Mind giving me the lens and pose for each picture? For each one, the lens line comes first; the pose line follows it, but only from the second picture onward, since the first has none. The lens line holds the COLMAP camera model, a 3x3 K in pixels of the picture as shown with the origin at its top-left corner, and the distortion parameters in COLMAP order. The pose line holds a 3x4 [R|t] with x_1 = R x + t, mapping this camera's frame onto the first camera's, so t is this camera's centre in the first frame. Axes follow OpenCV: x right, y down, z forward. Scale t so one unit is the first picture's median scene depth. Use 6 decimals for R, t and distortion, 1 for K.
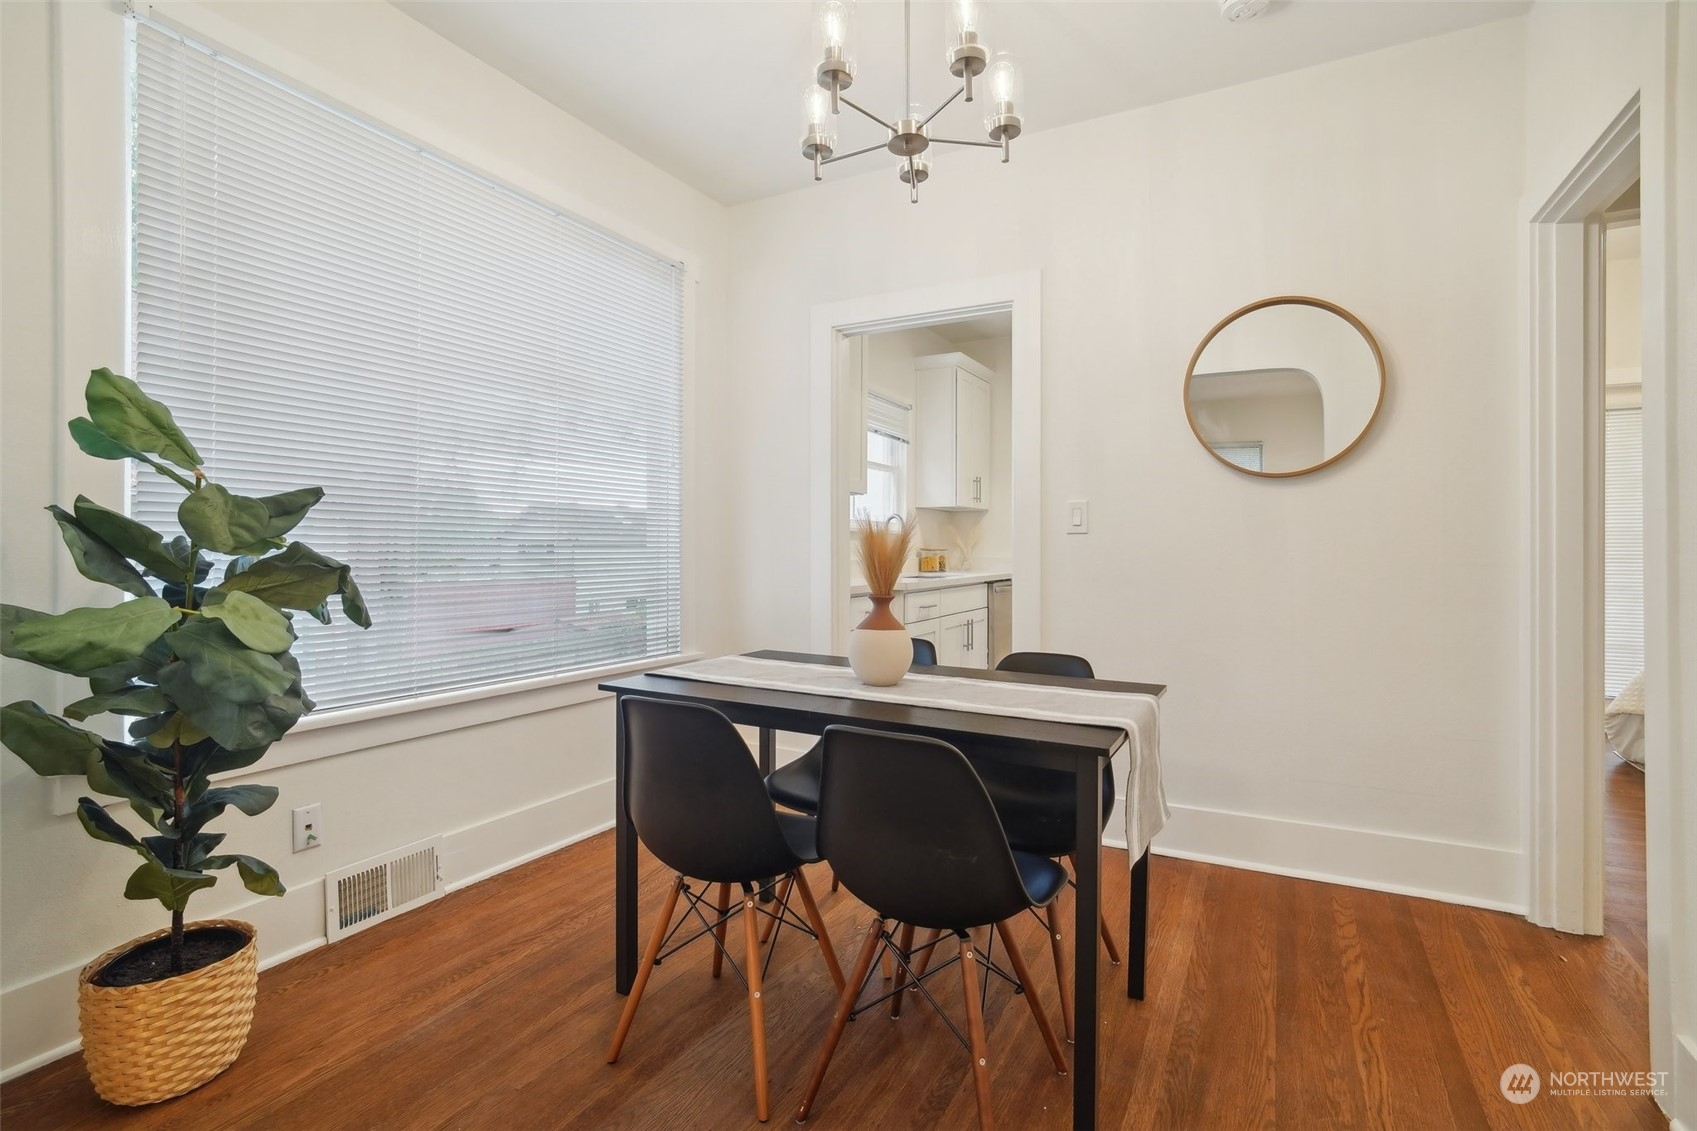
lens RADIAL K [[803.0, 0, 844.2], [0, 803.0, 560.7], [0, 0, 1]] dist [-0.021456, 0.007625]
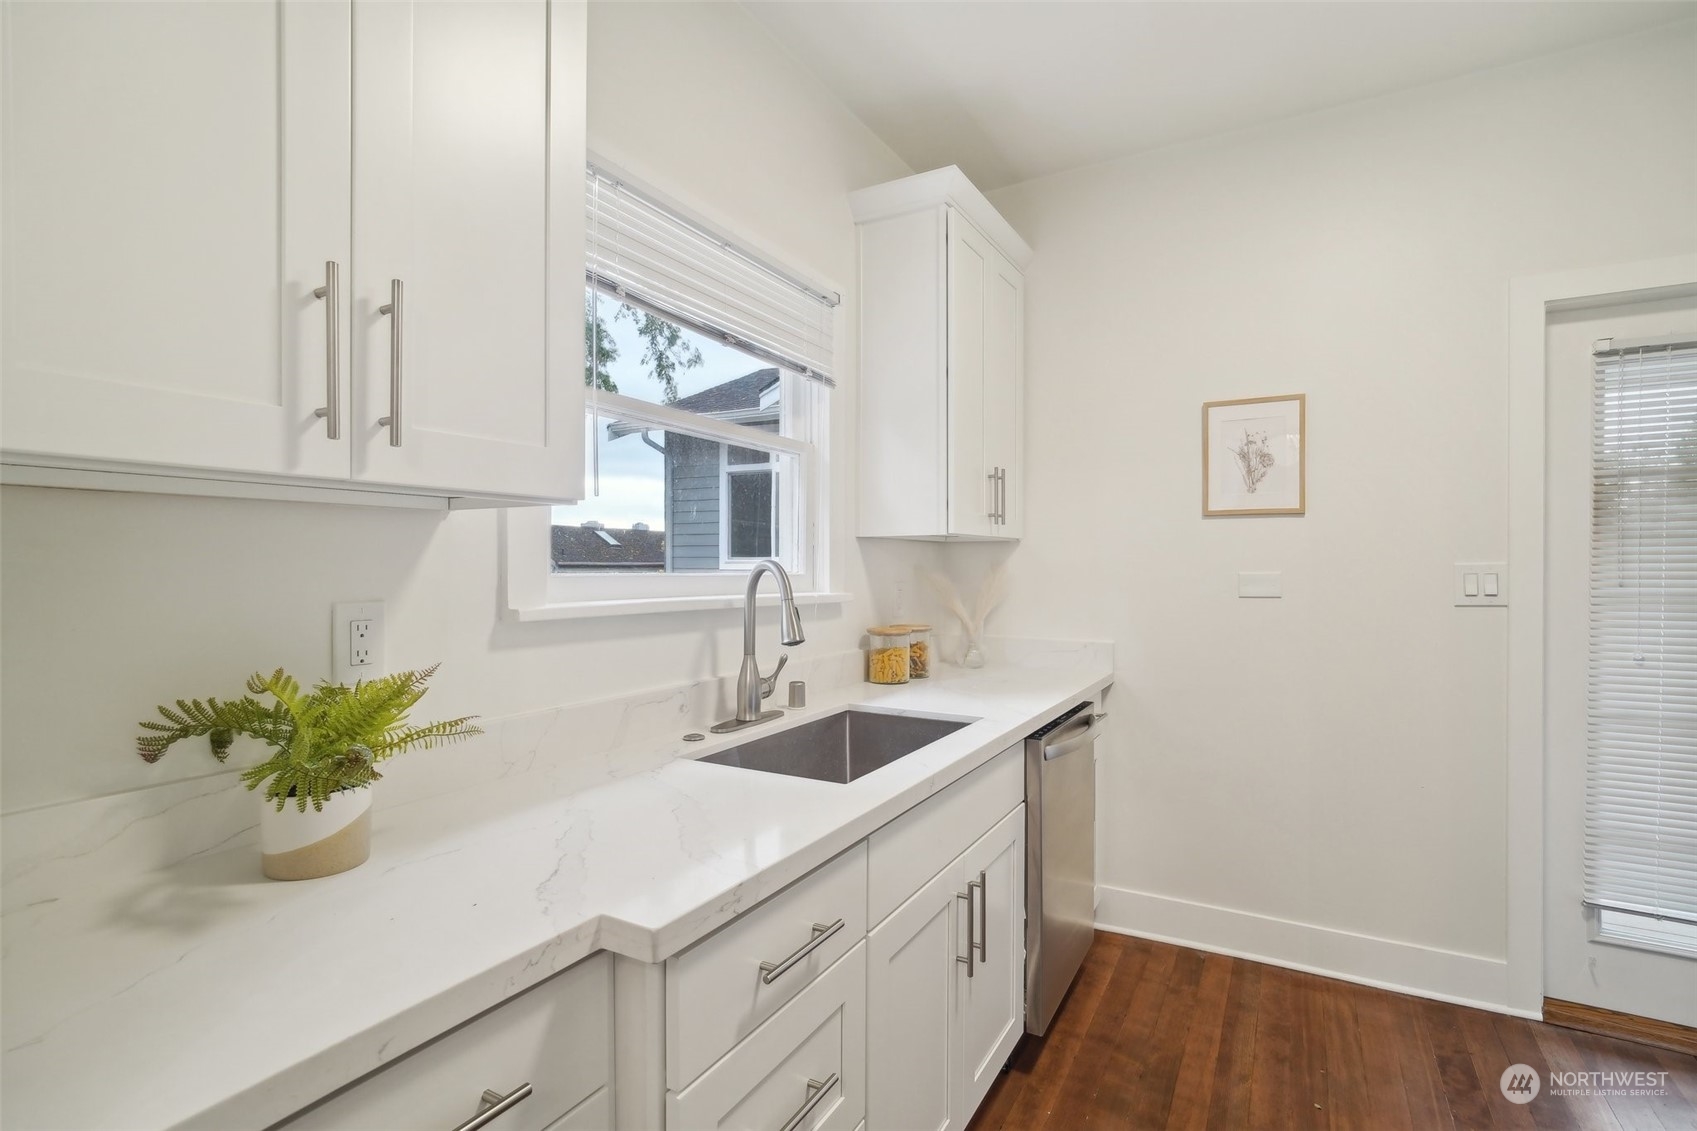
lens RADIAL K [[803.0, 0, 840.9], [0, 803.0, 568.6], [0, 0, 1]] dist [-0.021456, 0.007625]
pose [[0.999623, 0.000946, -0.027451, 0.091750], [-0.001253, 0.999937, -0.011184, -0.043232], [0.027439, 0.011215, 0.999561, 0.554742]]
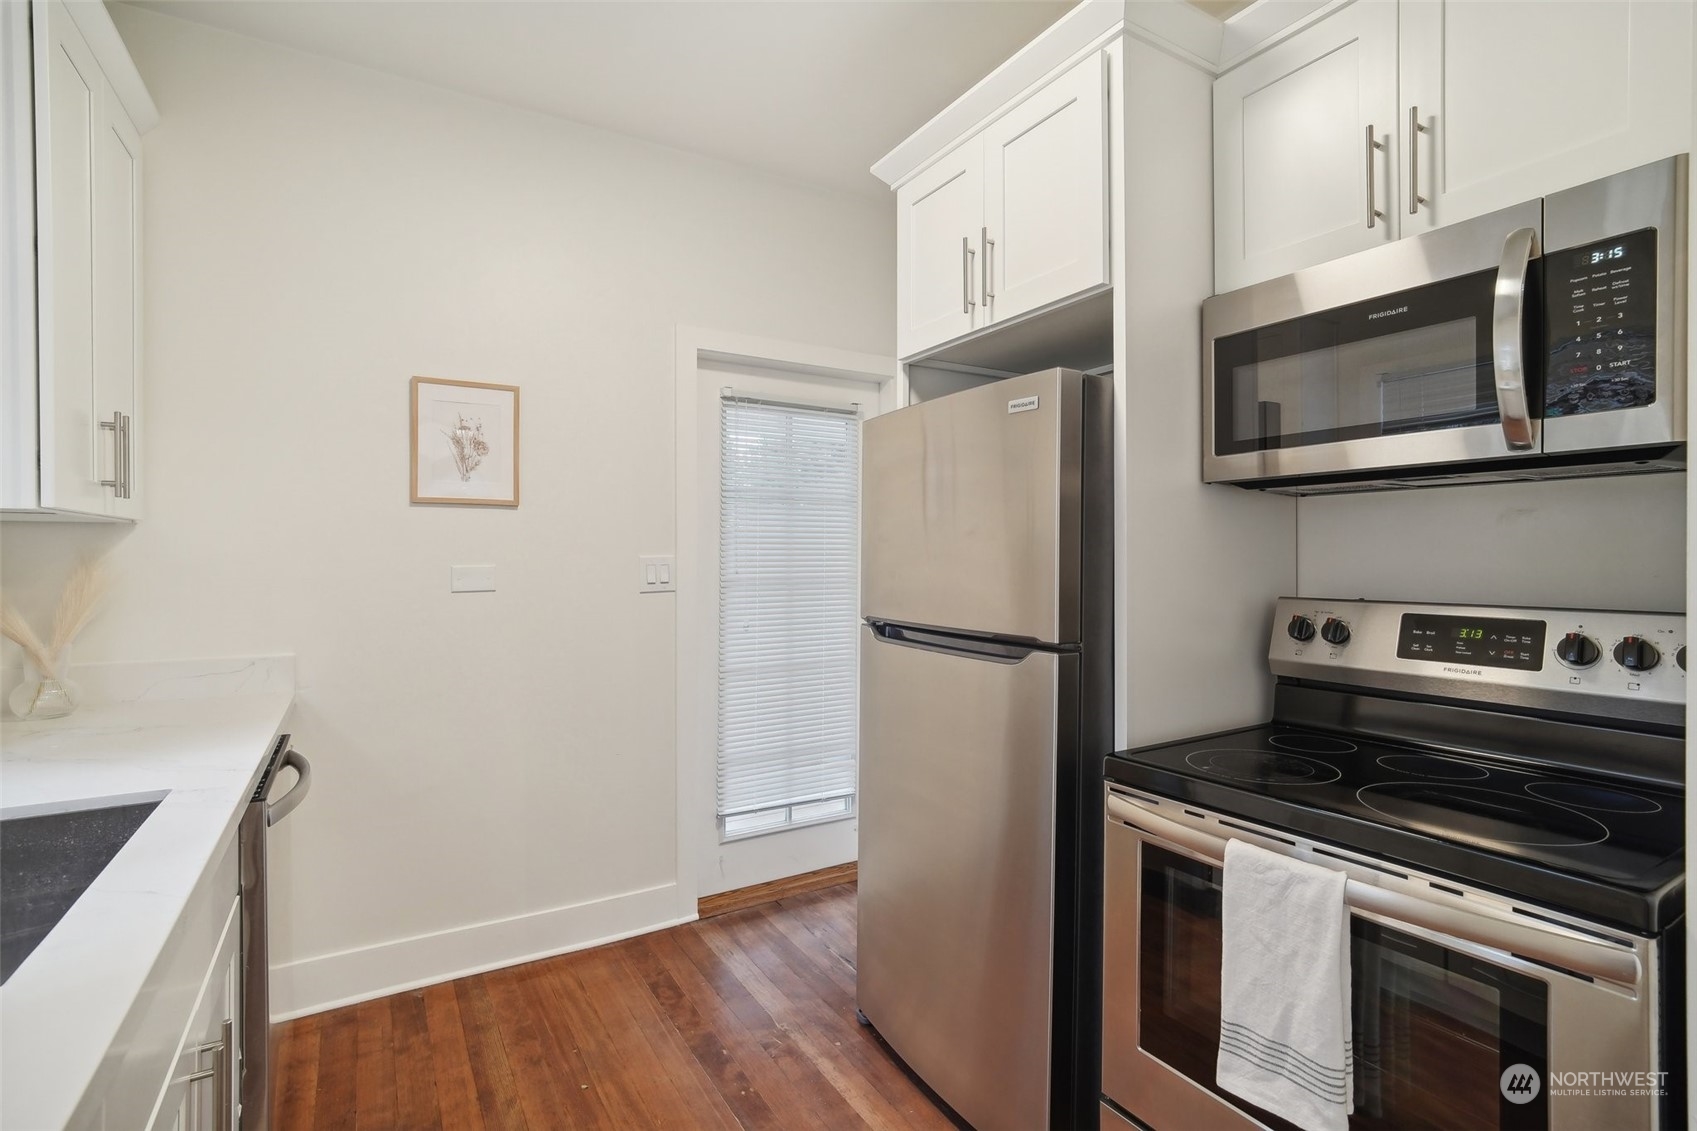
lens RADIAL K [[803.0, 0, 848.2], [0, 803.0, 557.1], [0, 0, 1]] dist [-0.021456, 0.007625]
pose [[0.505131, 0.000027, 0.863042, 0.048082], [0.012568, 0.999894, -0.007387, -0.045055], [-0.862951, 0.014579, 0.505077, 0.617579]]
